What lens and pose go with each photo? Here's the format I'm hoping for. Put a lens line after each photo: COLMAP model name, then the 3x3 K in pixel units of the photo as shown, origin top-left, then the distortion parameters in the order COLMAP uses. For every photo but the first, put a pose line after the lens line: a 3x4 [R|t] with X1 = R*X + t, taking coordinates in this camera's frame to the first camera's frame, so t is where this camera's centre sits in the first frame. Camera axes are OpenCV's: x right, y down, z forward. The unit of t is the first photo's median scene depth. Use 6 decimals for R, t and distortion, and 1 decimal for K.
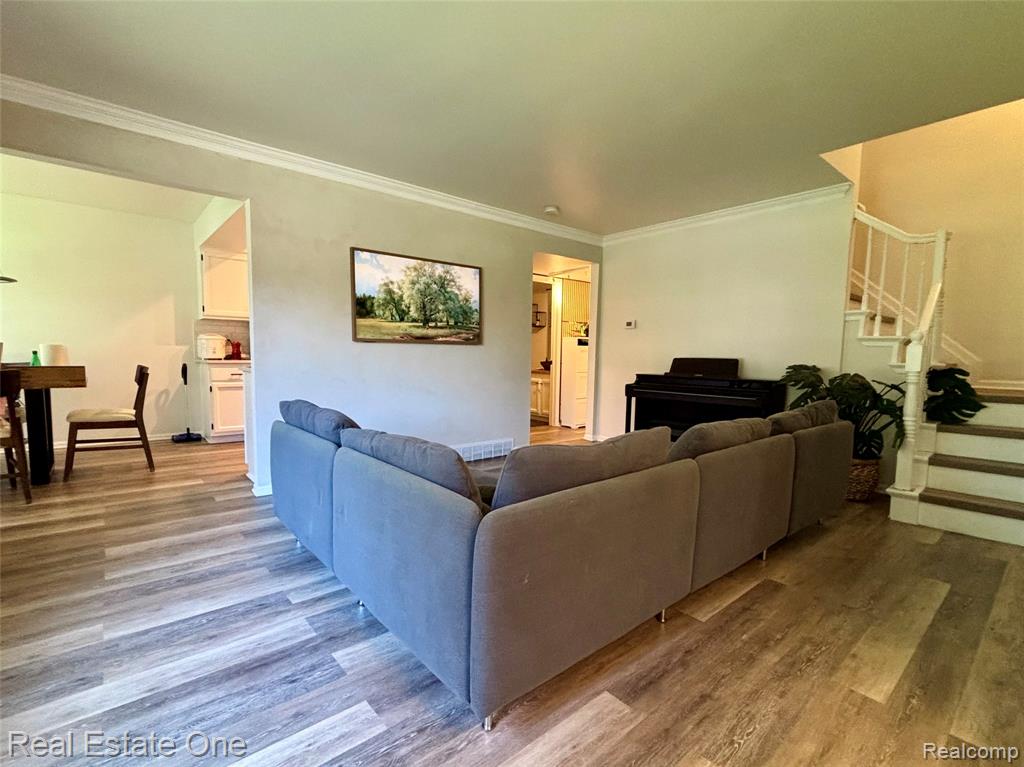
lens RADIAL K [[477.7, 0, 509.3], [0, 477.7, 400.3], [0, 0, 1]] dist [0.002146, 0.000872]
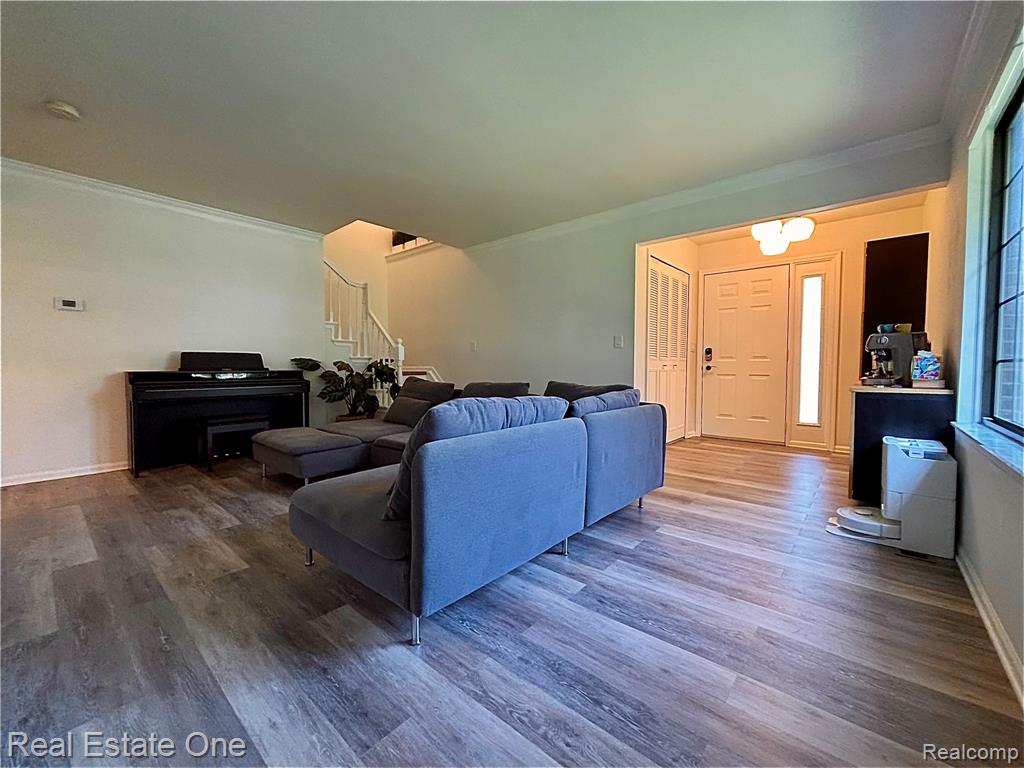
lens RADIAL K [[413.3, 0, 512.2], [0, 413.3, 382.4], [0, 0, 1]] dist [-0.000011, -0.000010]
pose [[-0.153704, -0.055596, 0.986552, -1.432668], [0.089735, 0.993505, 0.069968, -0.082150], [-0.984034, 0.099283, -0.147717, 1.408186]]
